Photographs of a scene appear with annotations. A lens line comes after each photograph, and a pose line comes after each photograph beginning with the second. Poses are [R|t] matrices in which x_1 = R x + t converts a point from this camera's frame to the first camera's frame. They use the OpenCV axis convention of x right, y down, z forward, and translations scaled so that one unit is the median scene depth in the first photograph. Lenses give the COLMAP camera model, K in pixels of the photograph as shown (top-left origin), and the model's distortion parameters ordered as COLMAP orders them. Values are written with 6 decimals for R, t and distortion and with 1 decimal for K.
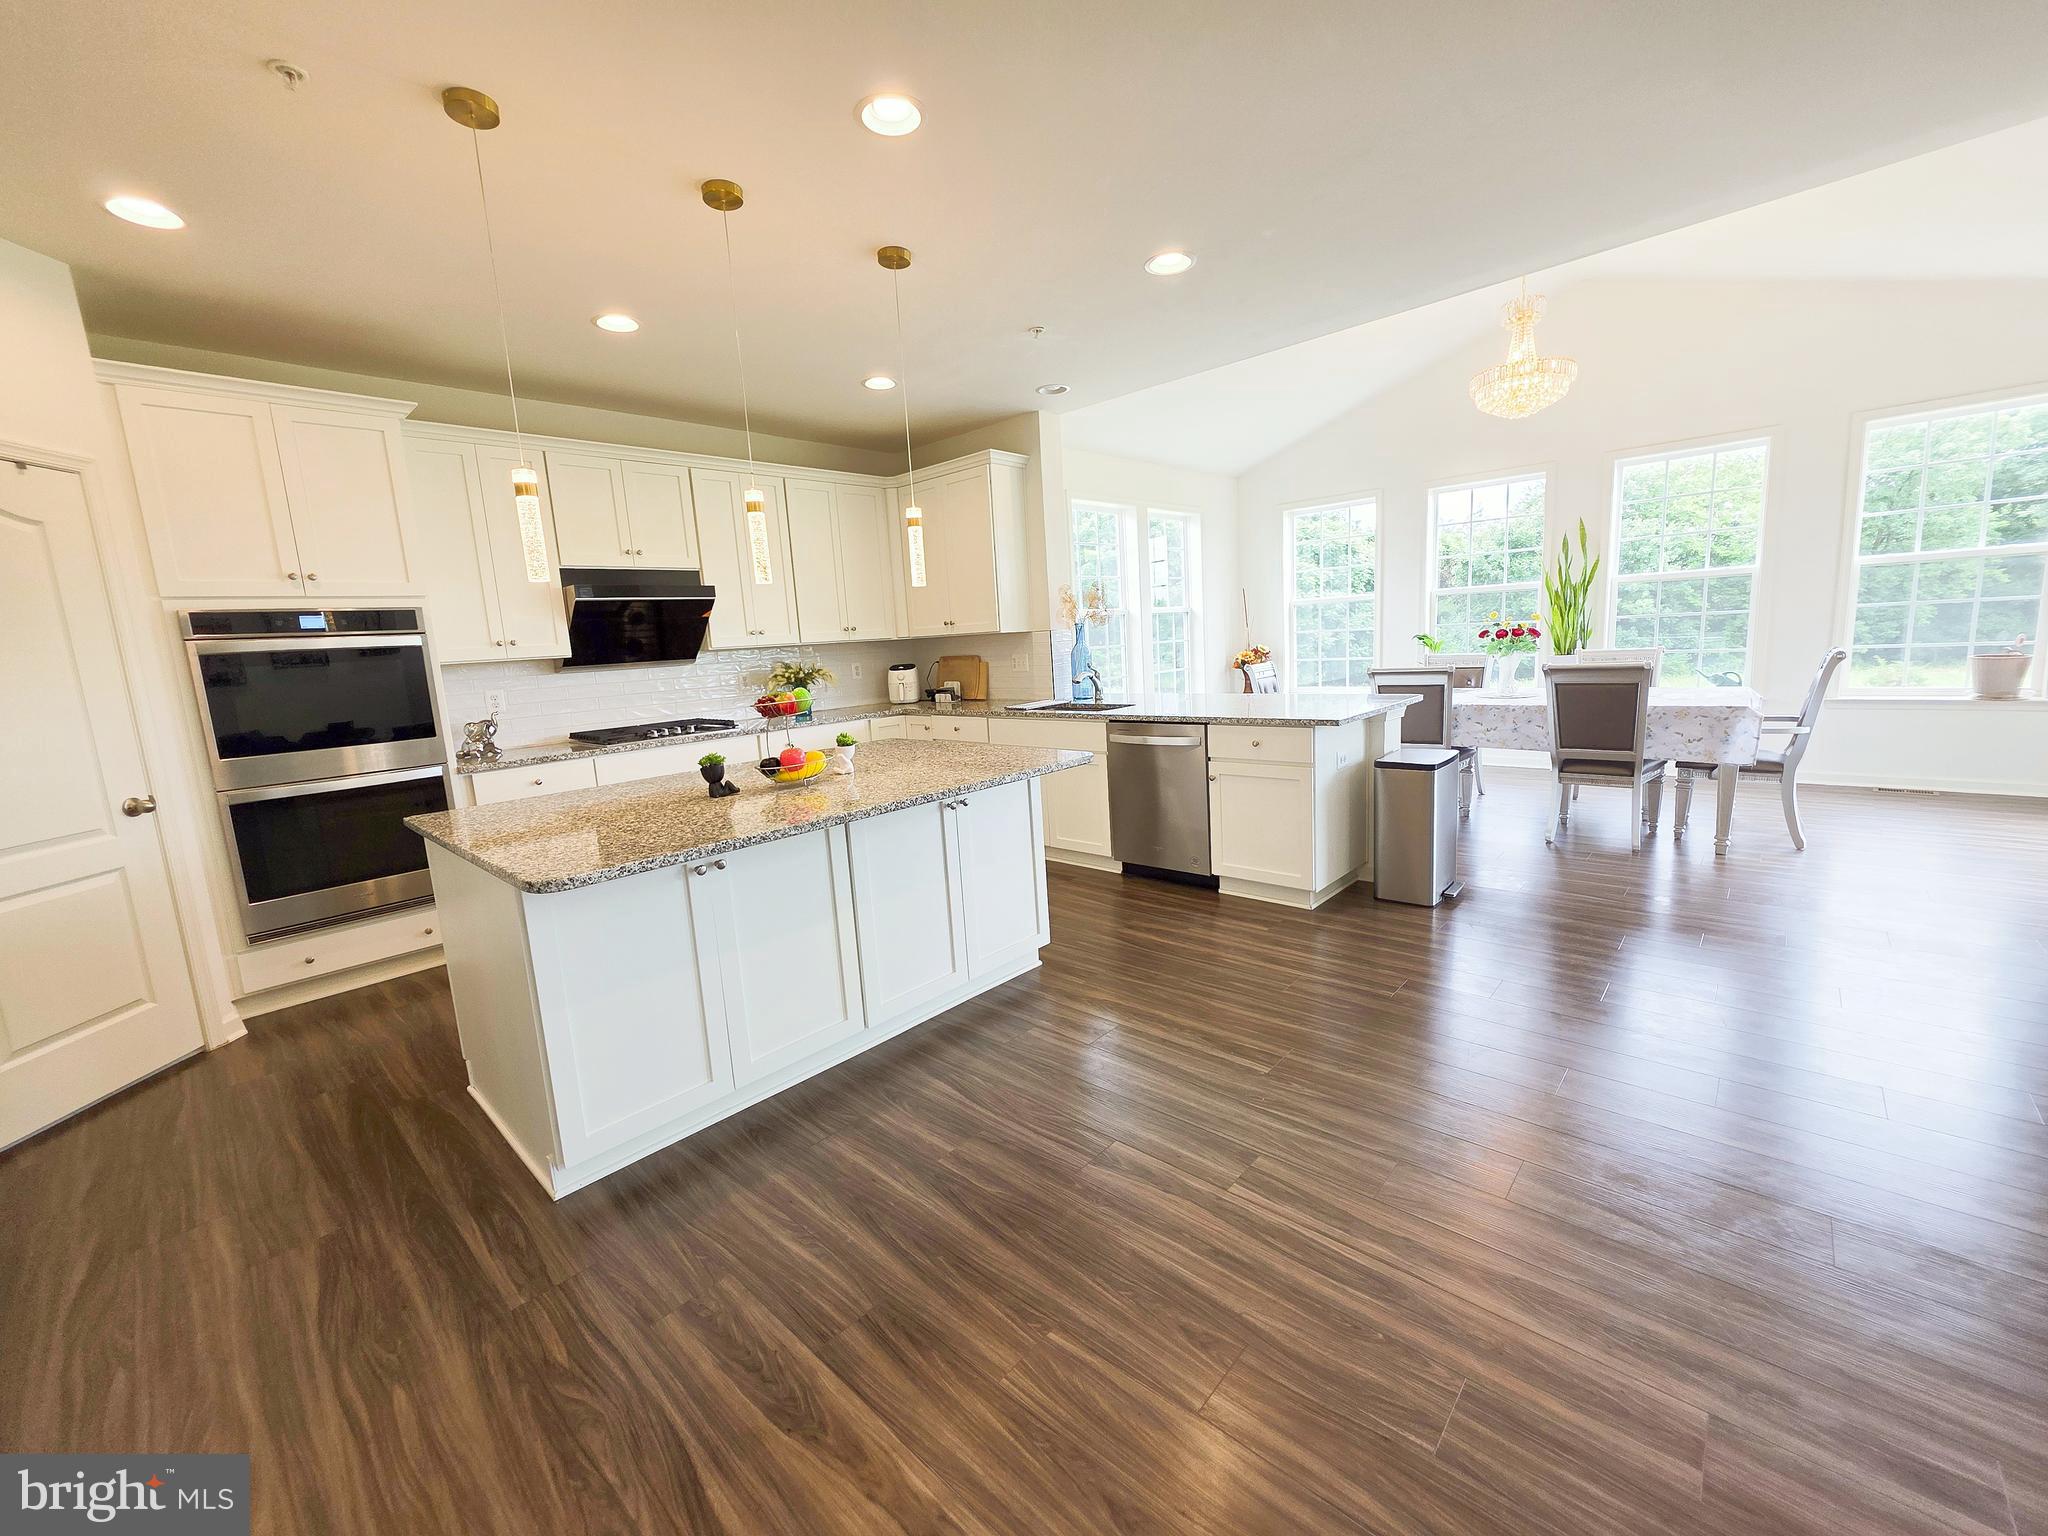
lens RADIAL K [[819.0, 0, 1025.5], [0, 819.0, 763.7], [0, 0, 1]] dist [-0.000458, 0.001391]
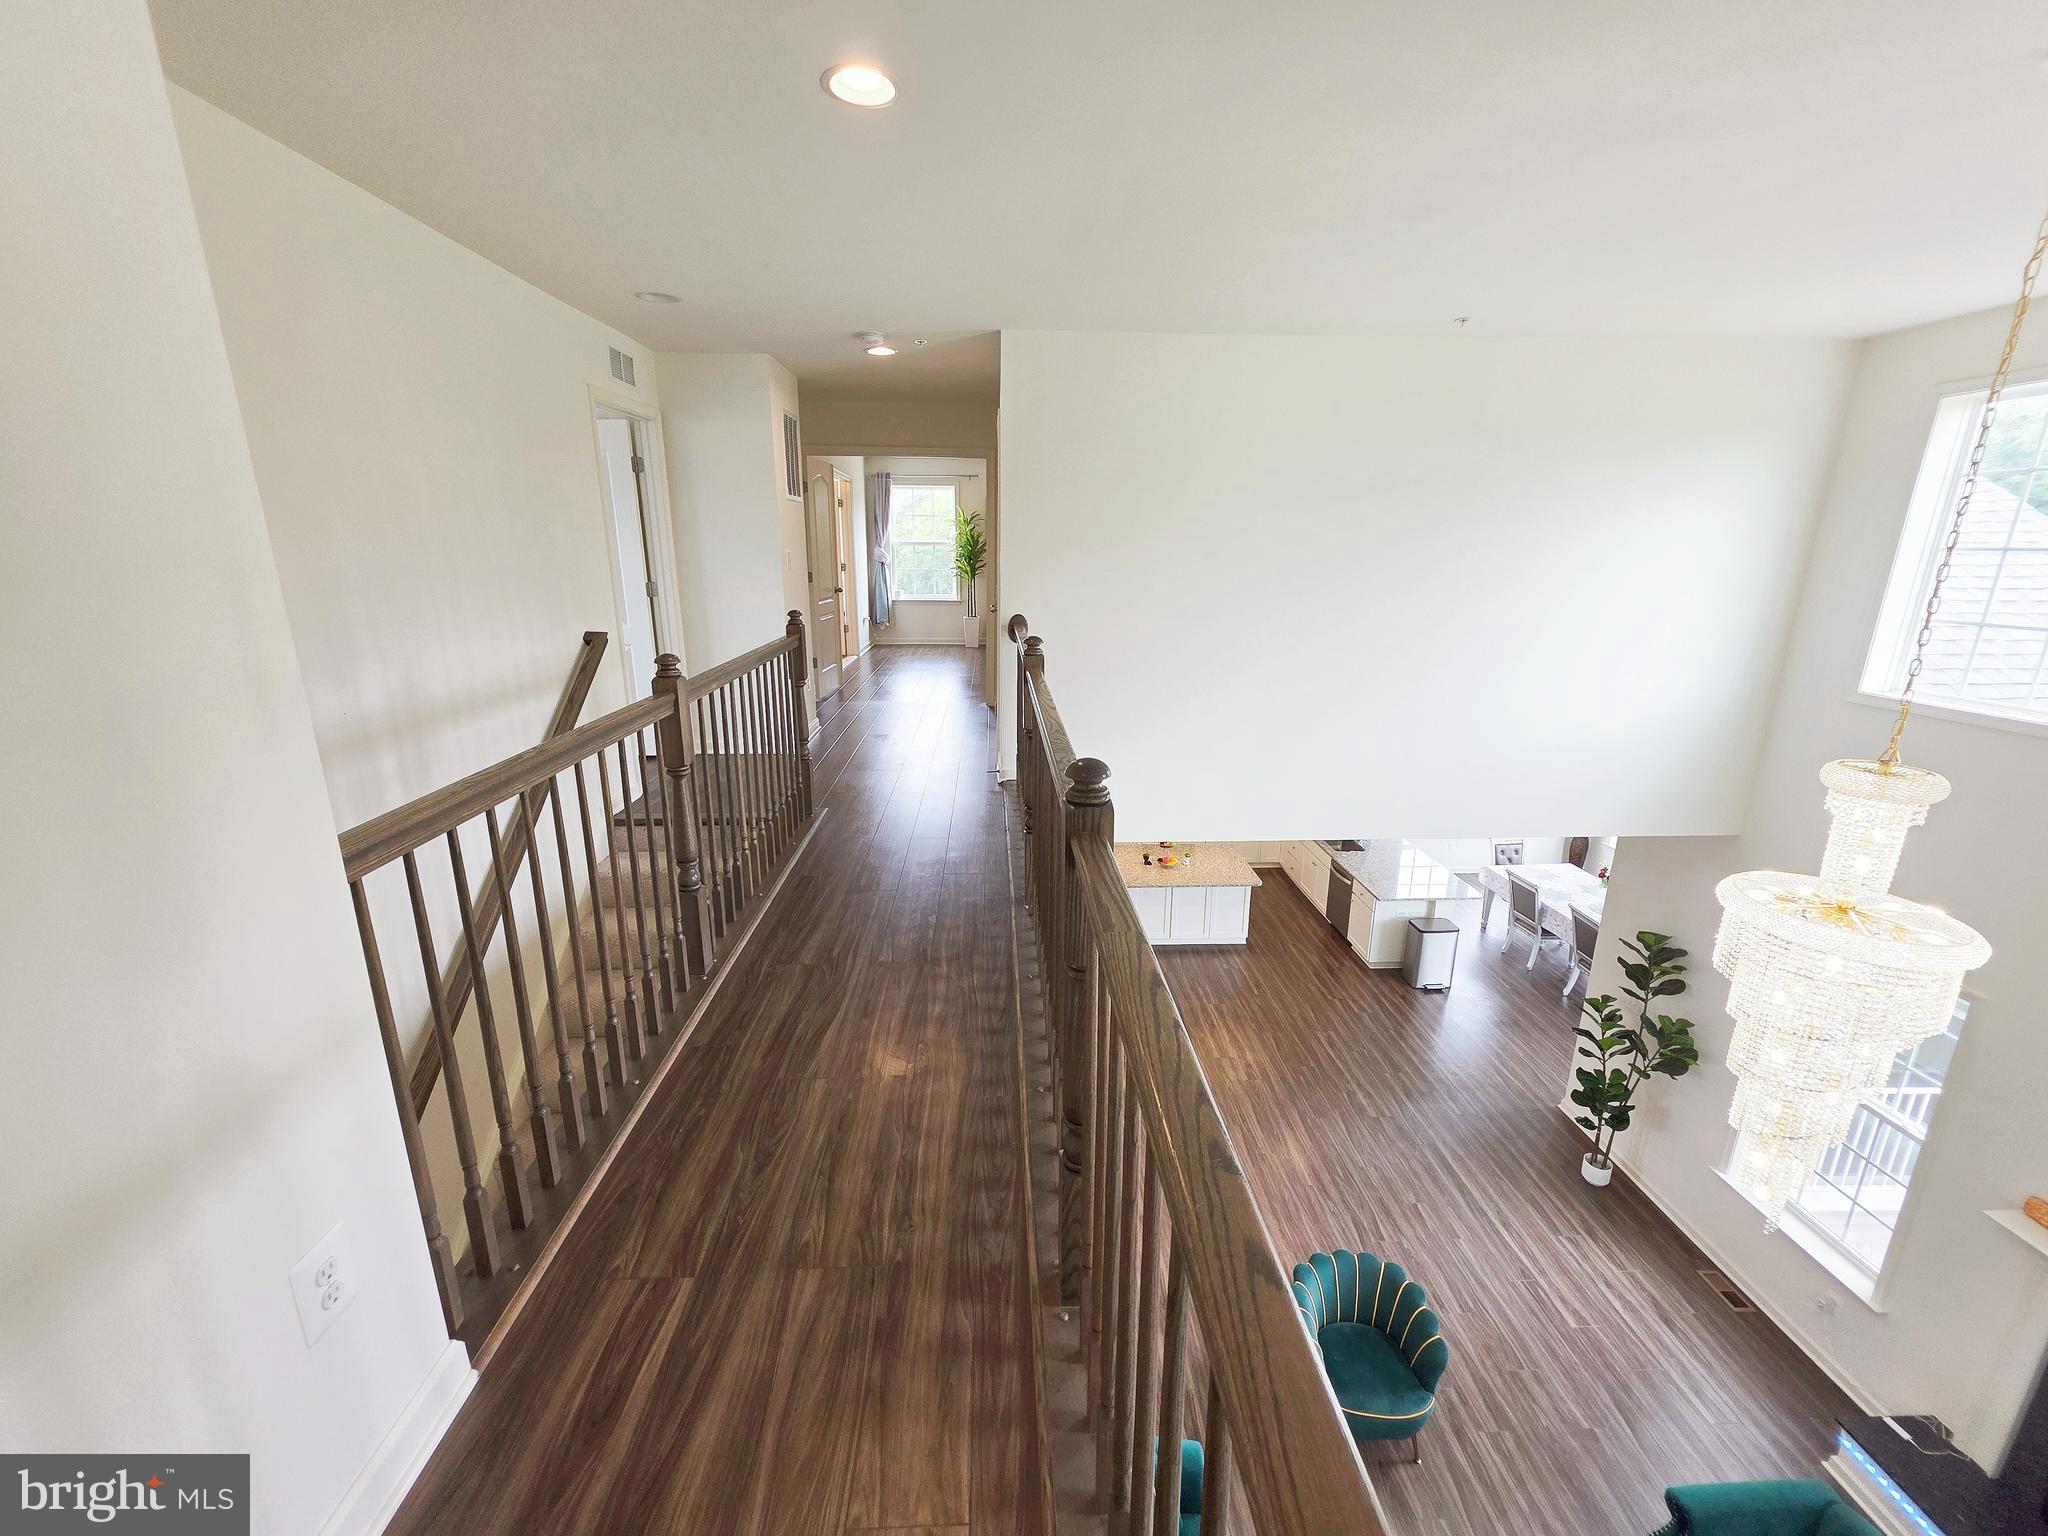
lens RADIAL K [[819.0, 0, 1024.9], [0, 819.0, 763.7], [0, 0, 1]] dist [-0.000458, 0.001391]
pose [[0.707123, 0.244052, -0.663638, 1.113876], [-0.153361, 0.969141, 0.192991, -0.725637], [0.690259, -0.034693, 0.722731, -1.430926]]
